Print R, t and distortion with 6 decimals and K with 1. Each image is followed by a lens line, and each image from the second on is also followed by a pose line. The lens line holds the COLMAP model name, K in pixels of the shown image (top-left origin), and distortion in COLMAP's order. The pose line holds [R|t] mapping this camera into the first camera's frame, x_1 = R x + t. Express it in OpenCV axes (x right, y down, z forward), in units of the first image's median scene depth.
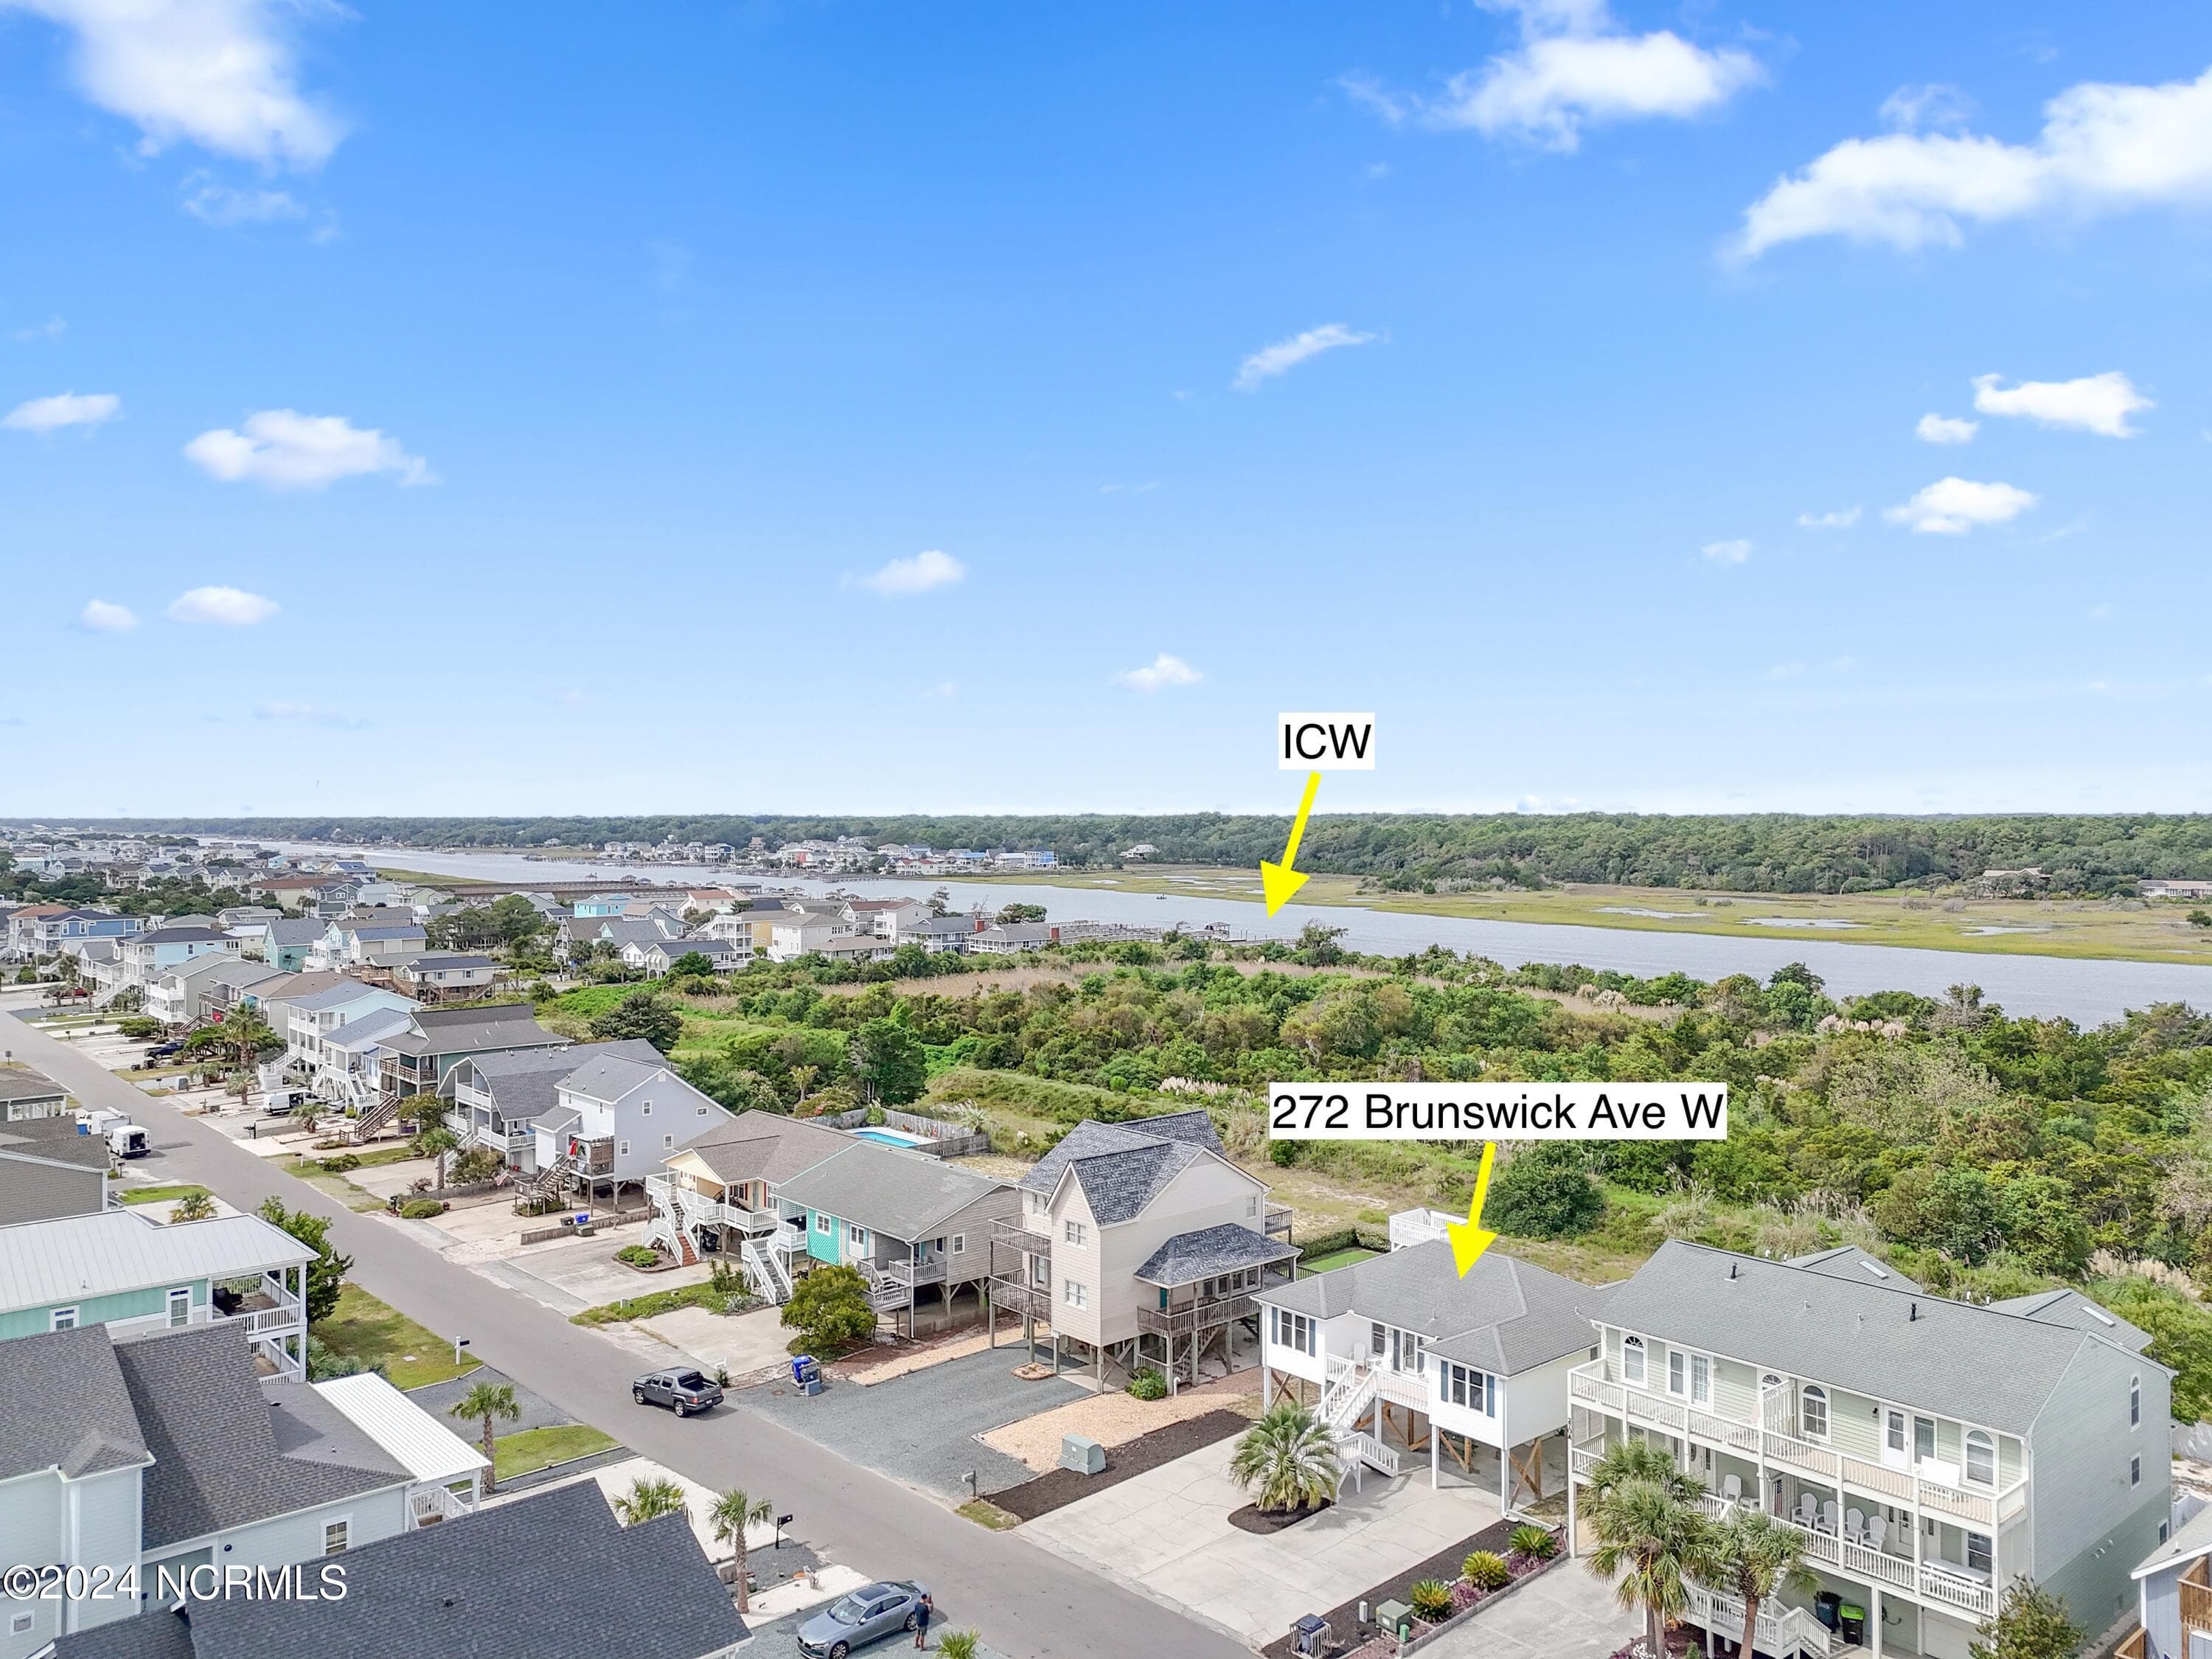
lens RADIAL K [[1615.7, 0, 1109.7], [0, 1615.7, 790.3], [0, 0, 1]] dist [0.010066, 0.005169]
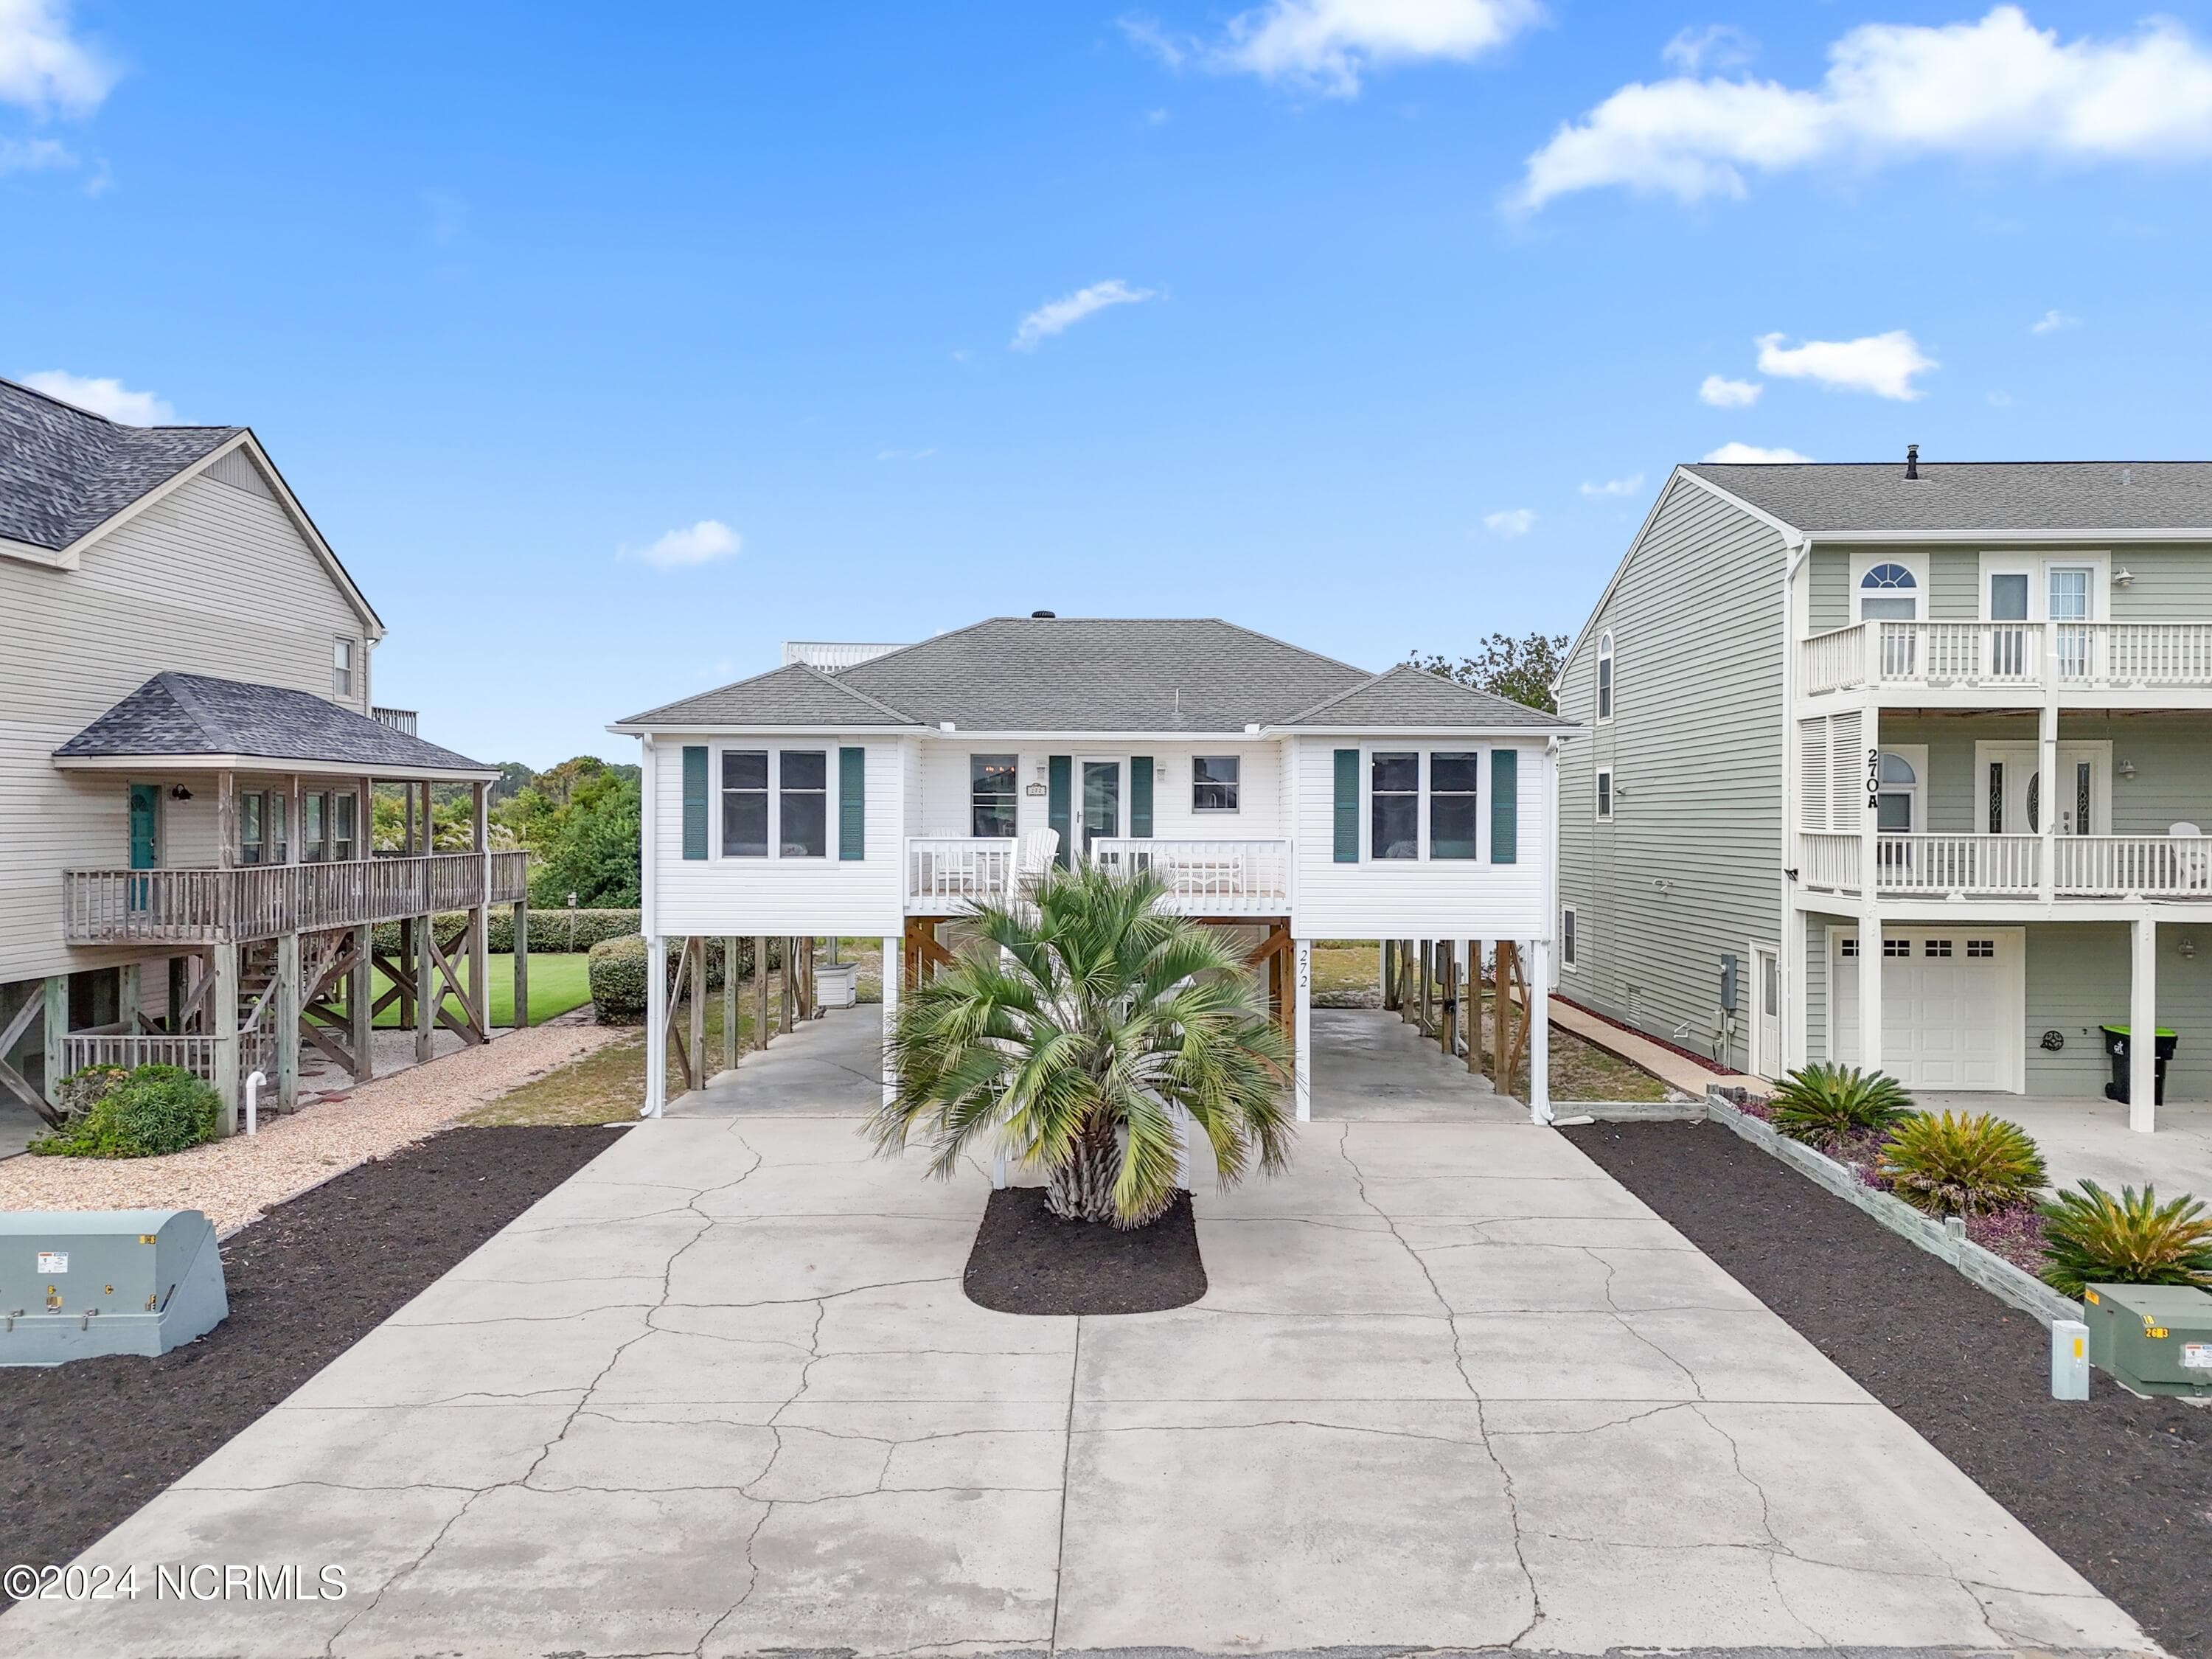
lens RADIAL K [[1606.5, 0, 1106.0], [0, 1606.5, 829.5], [0, 0, 1]] dist [0.055969, -0.037690]
pose [[0.667373, -0.005641, 0.744702, -0.074323], [-0.015141, 0.999662, 0.021141, 0.301487], [-0.744570, -0.025385, 0.667062, 0.667285]]
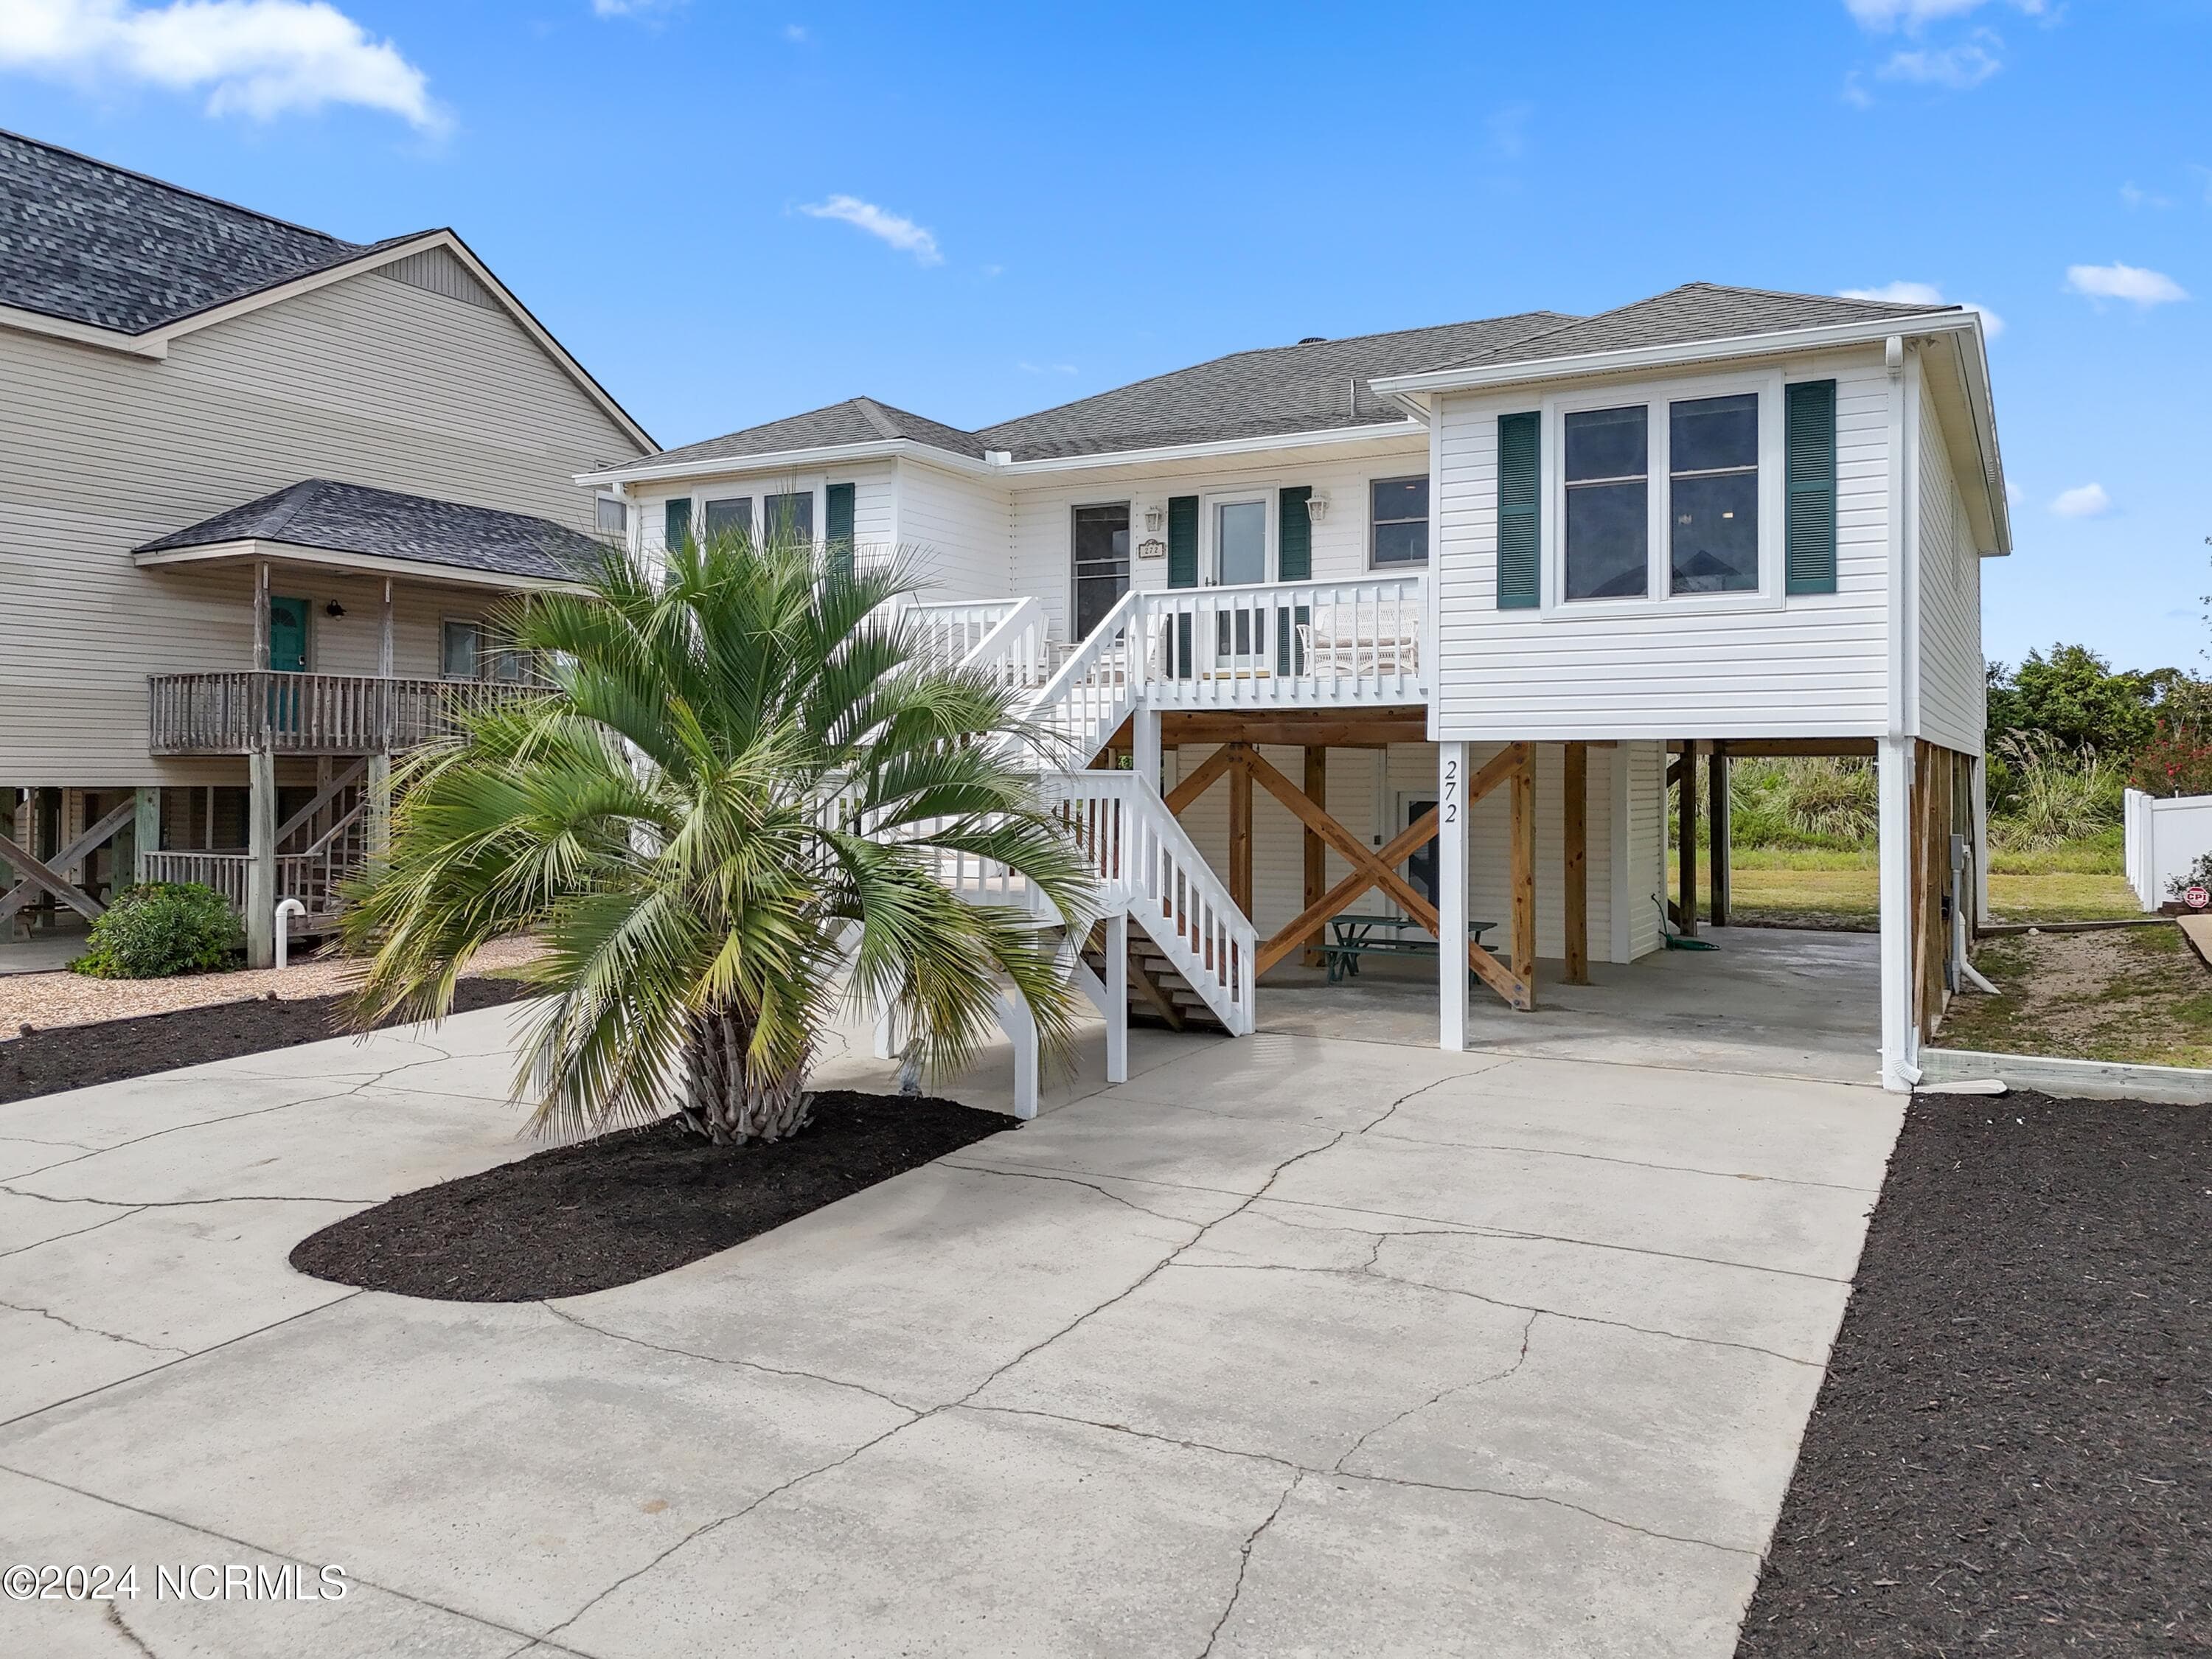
lens RADIAL K [[1647.8, 0, 1110.9], [0, 1647.8, 756.7], [0, 0, 1]] dist [0.037076, -0.005183]
pose [[0.939517, 0.005445, 0.342459, 0.071757], [-0.007824, 0.999954, 0.005566, 0.328008], [-0.342413, -0.007909, 0.939516, 0.680116]]
